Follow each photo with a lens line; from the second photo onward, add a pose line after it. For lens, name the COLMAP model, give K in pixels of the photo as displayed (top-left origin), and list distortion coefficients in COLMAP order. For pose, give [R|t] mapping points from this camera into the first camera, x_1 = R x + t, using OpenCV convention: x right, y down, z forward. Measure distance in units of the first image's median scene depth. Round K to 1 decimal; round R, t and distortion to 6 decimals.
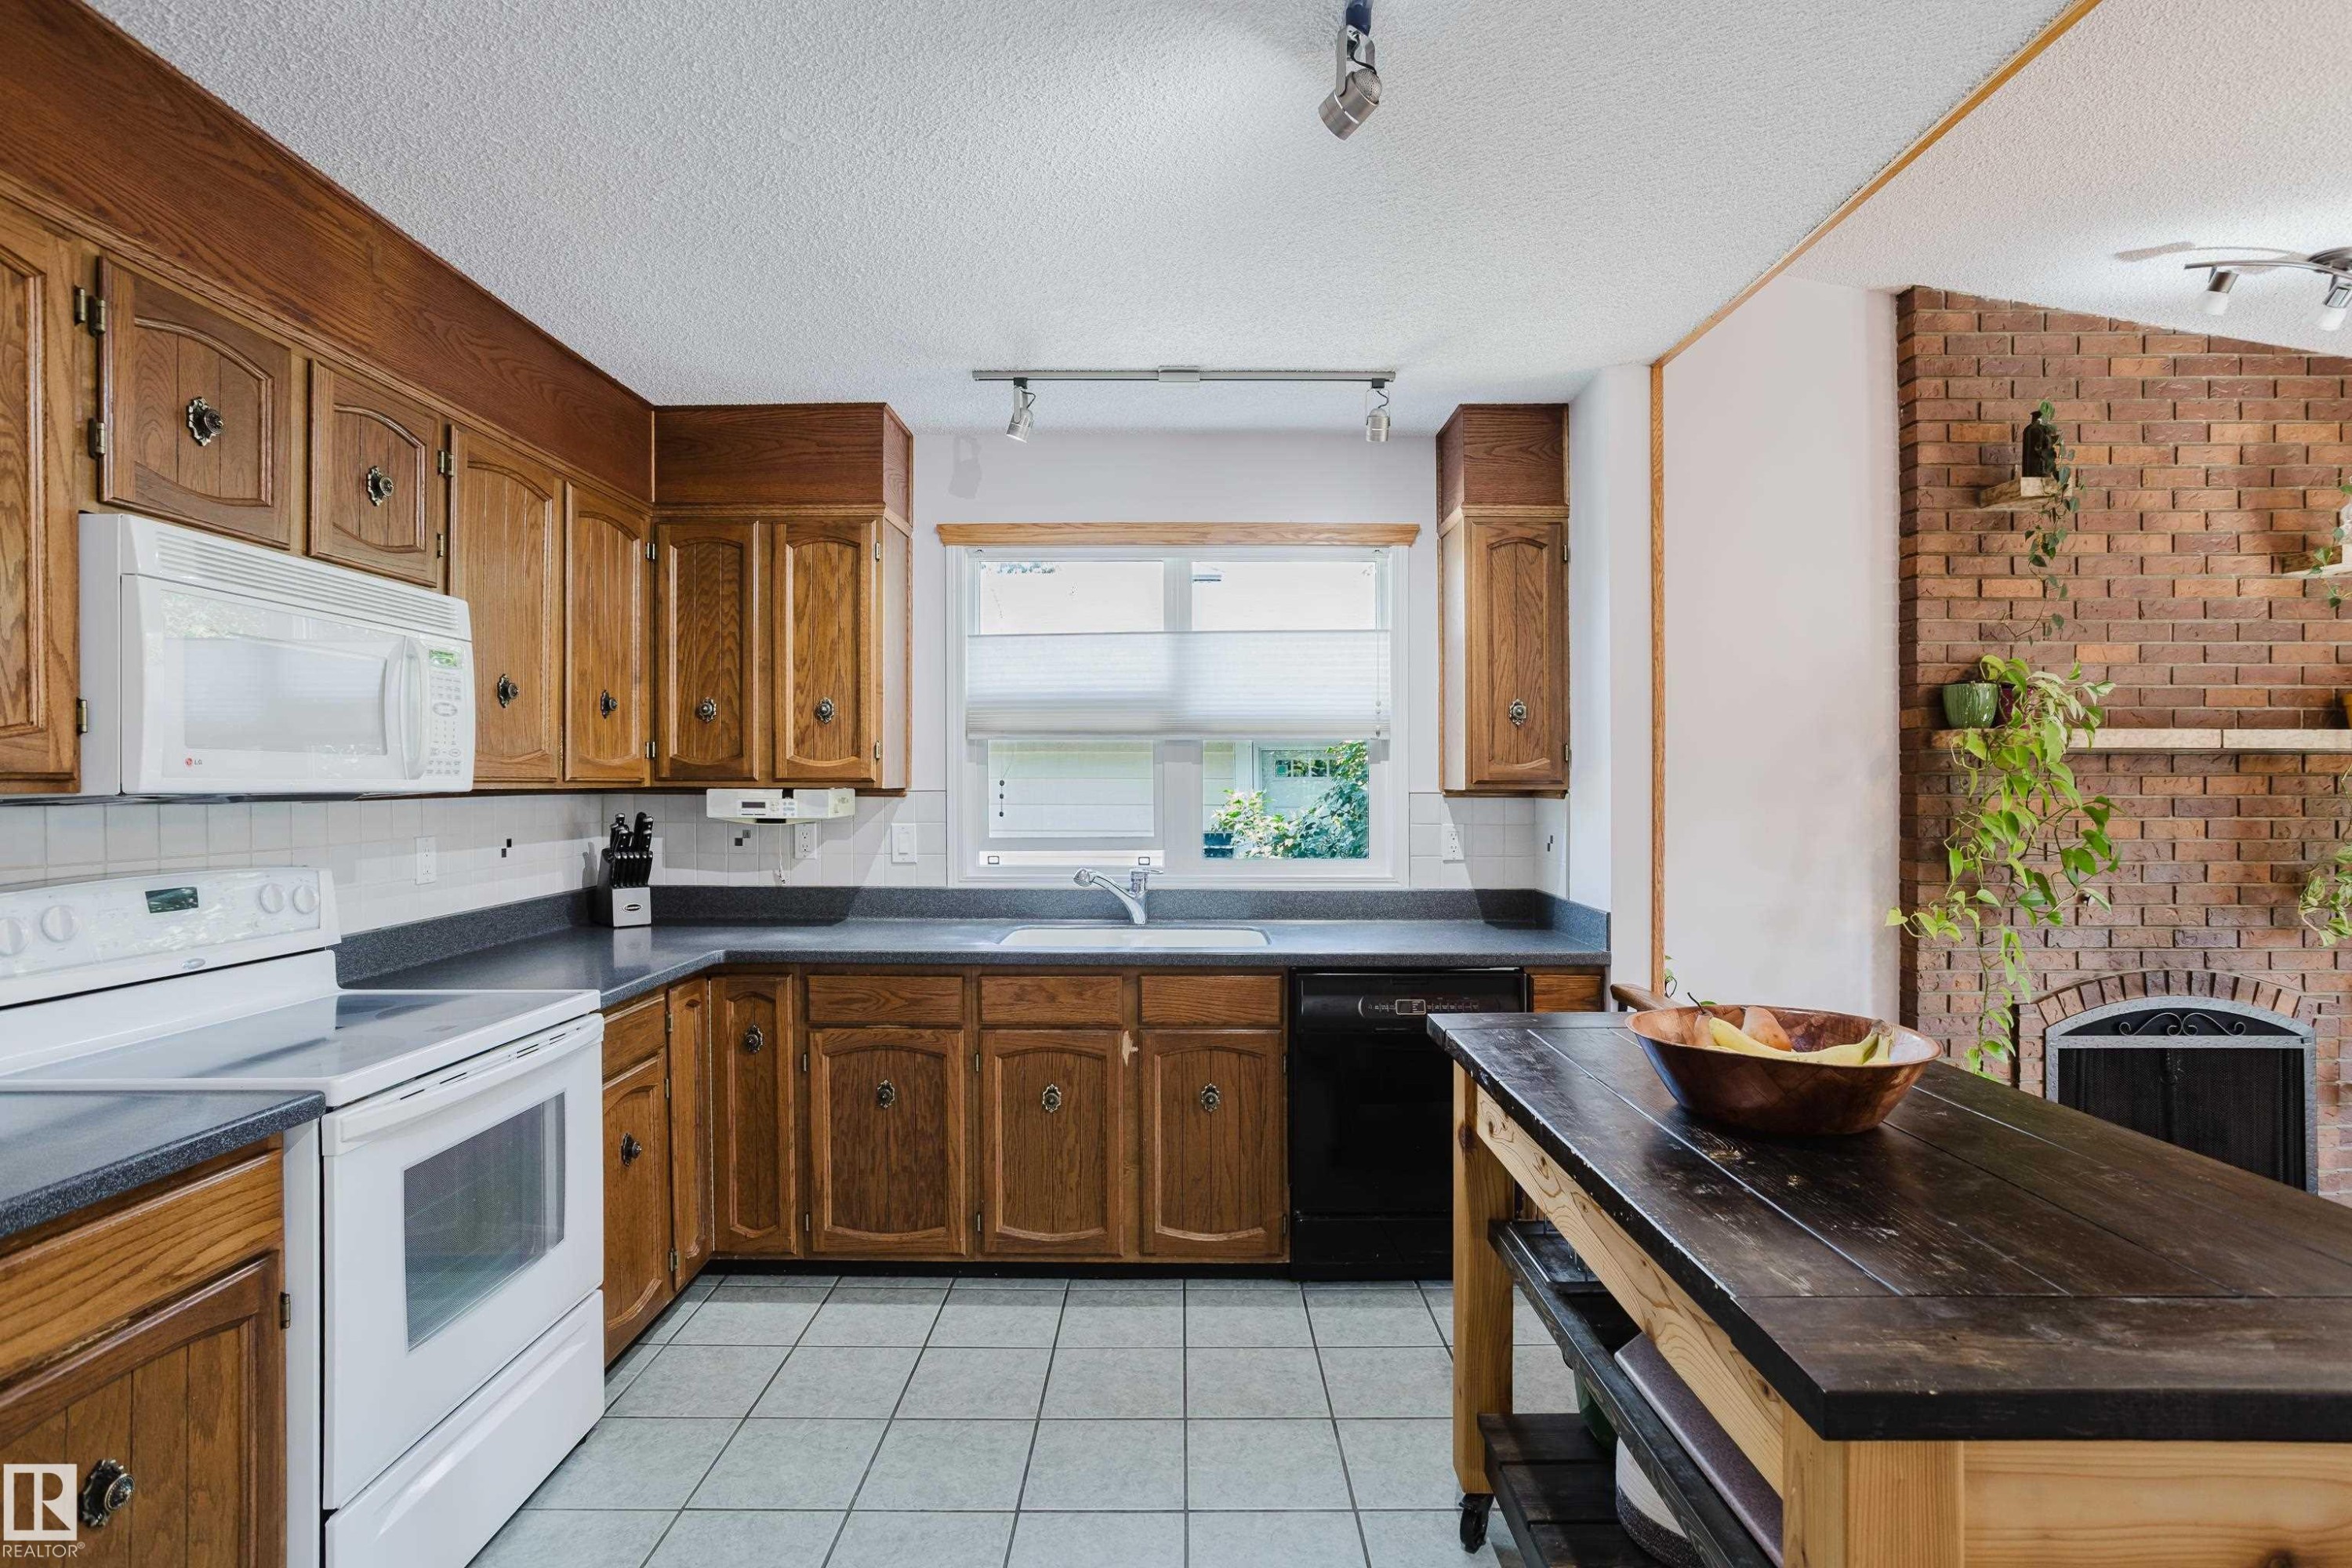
lens RADIAL K [[1142.5, 0, 1173.5], [0, 1142.5, 783.6], [0, 0, 1]] dist [-0.043645, 0.024288]
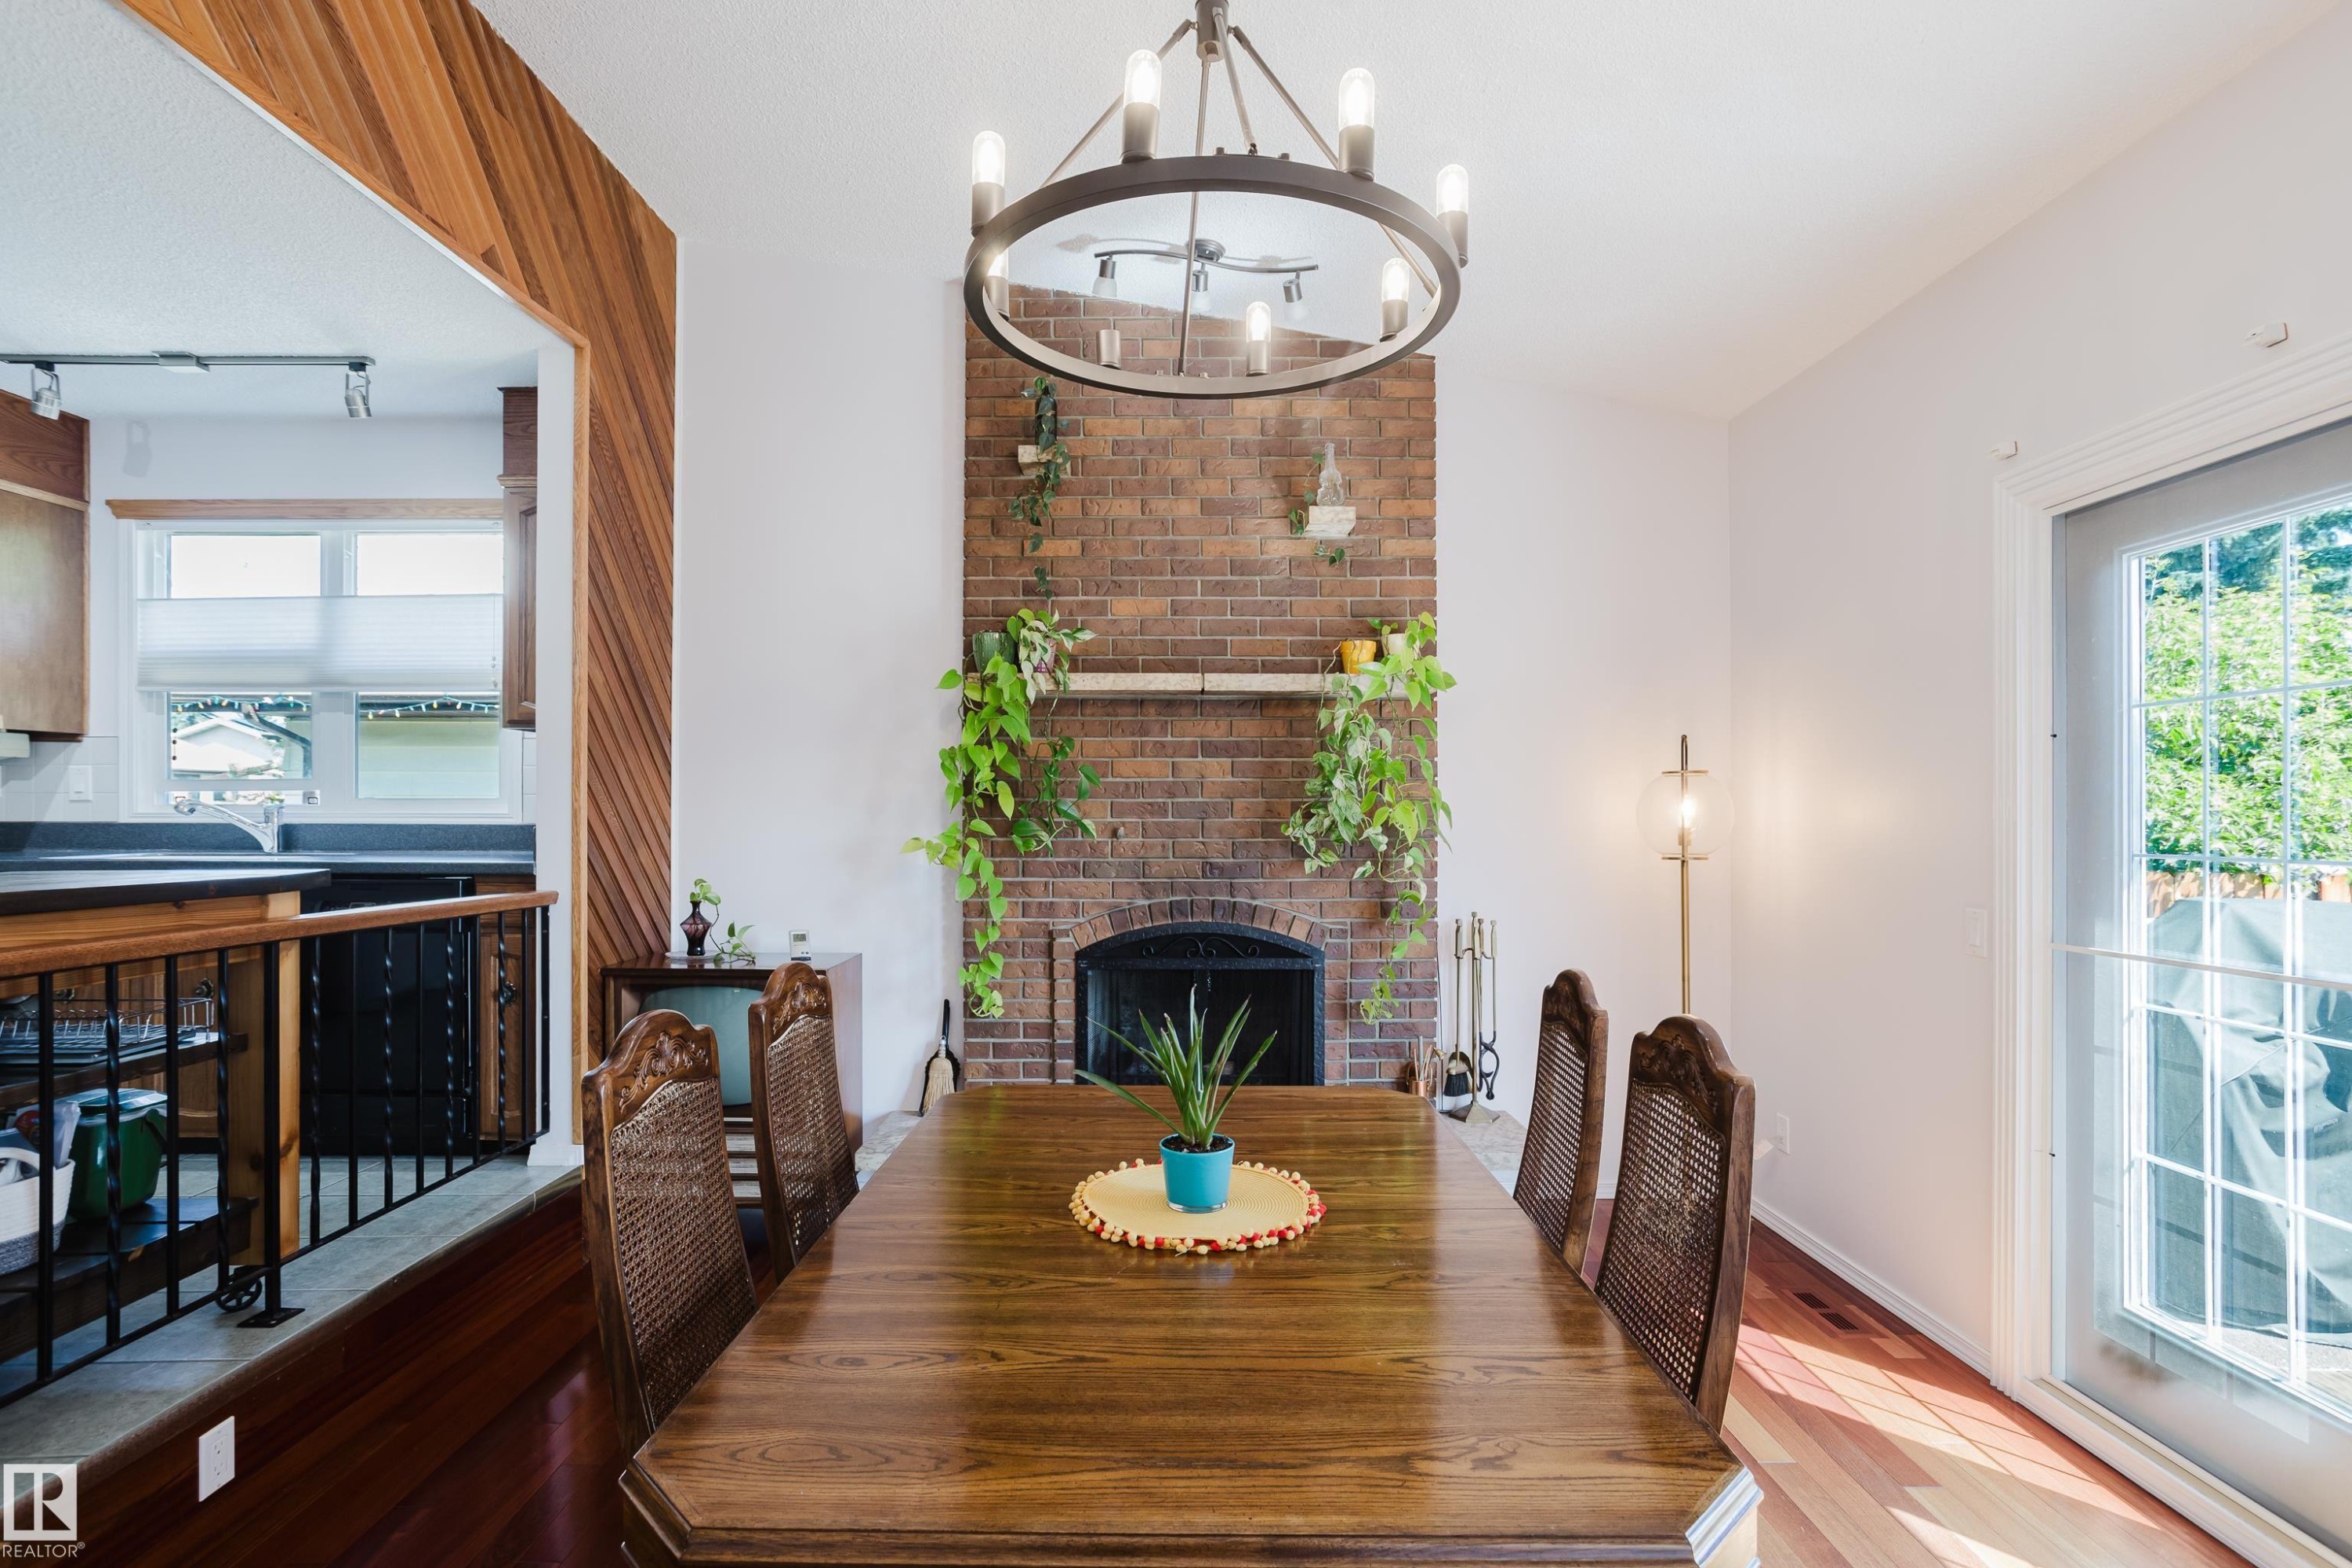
lens RADIAL K [[1142.5, 0, 1167.7], [0, 1142.5, 785.7], [0, 0, 1]] dist [-0.043645, 0.024288]
pose [[0.999999, -0.000042, -0.001350, 0.998033], [0.000012, 0.999760, -0.021892, 0.094206], [0.001351, 0.021892, 0.999759, -0.120197]]
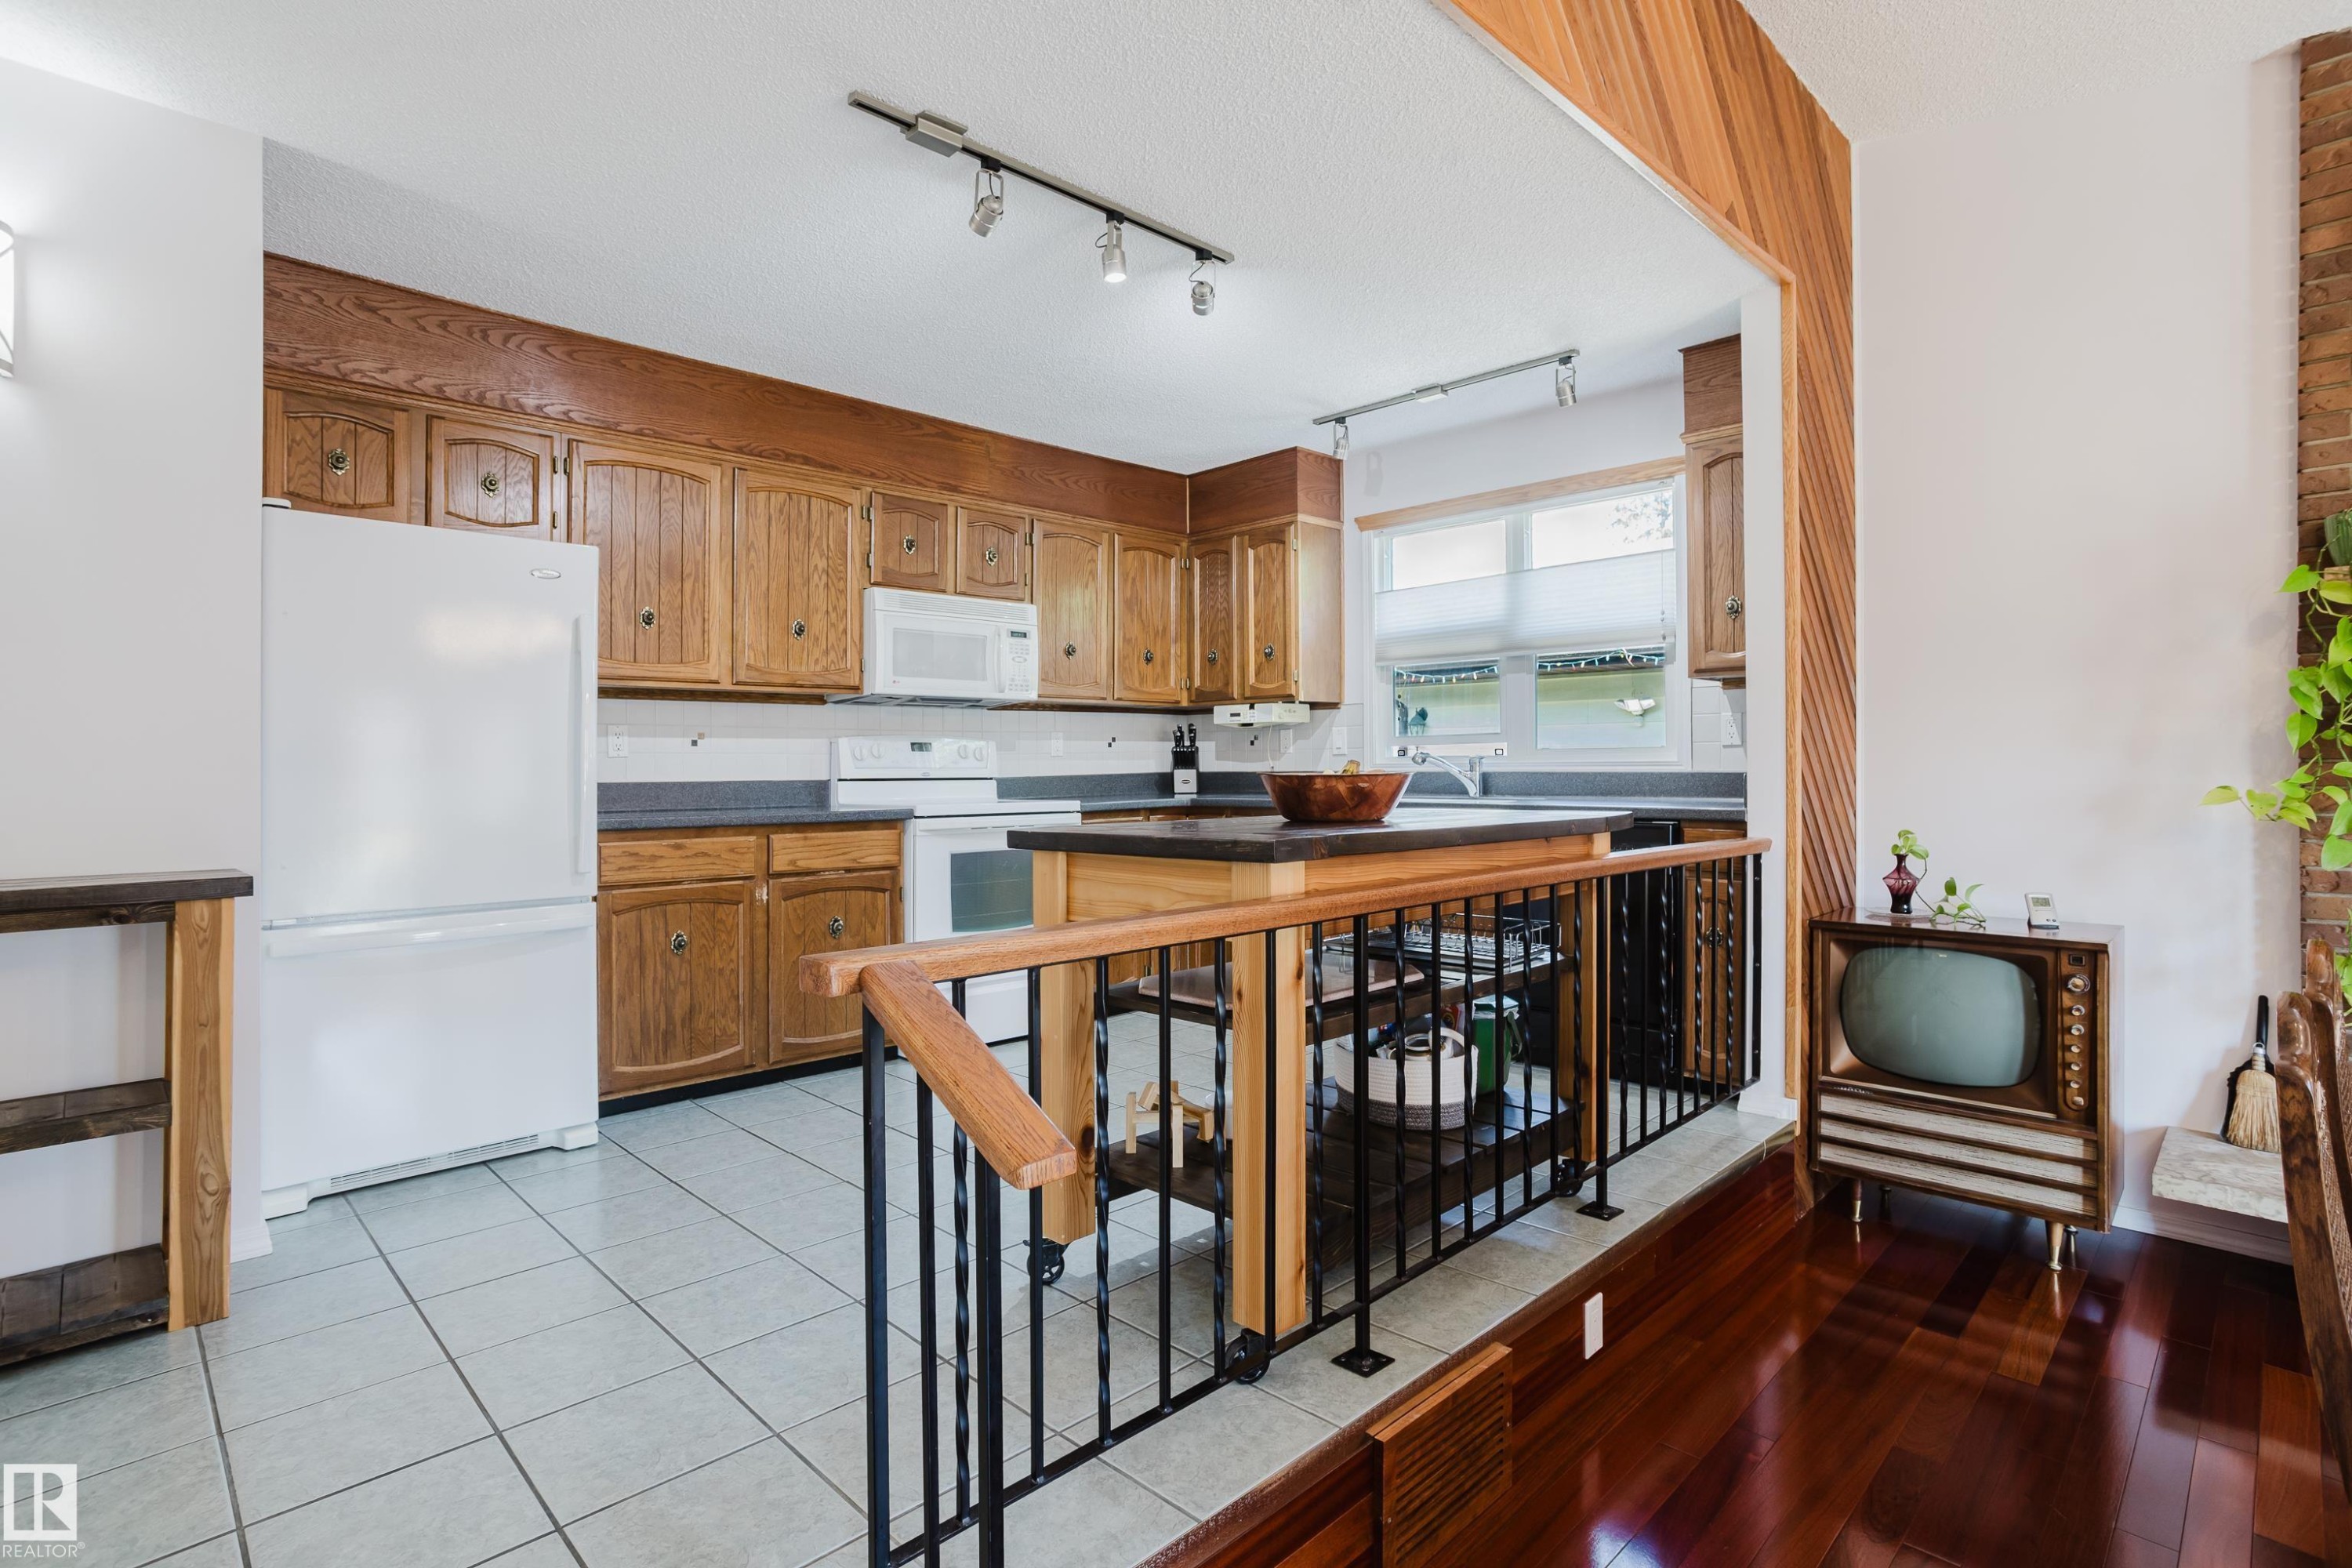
lens RADIAL K [[1142.5, 0, 1170.1], [0, 1142.5, 731.3], [0, 0, 1]] dist [-0.043645, 0.024288]
pose [[0.706876, -0.027927, -0.706786, 0.752451], [0.009974, 0.999514, -0.029518, 0.095662], [0.707267, 0.013816, 0.706811, -0.204013]]
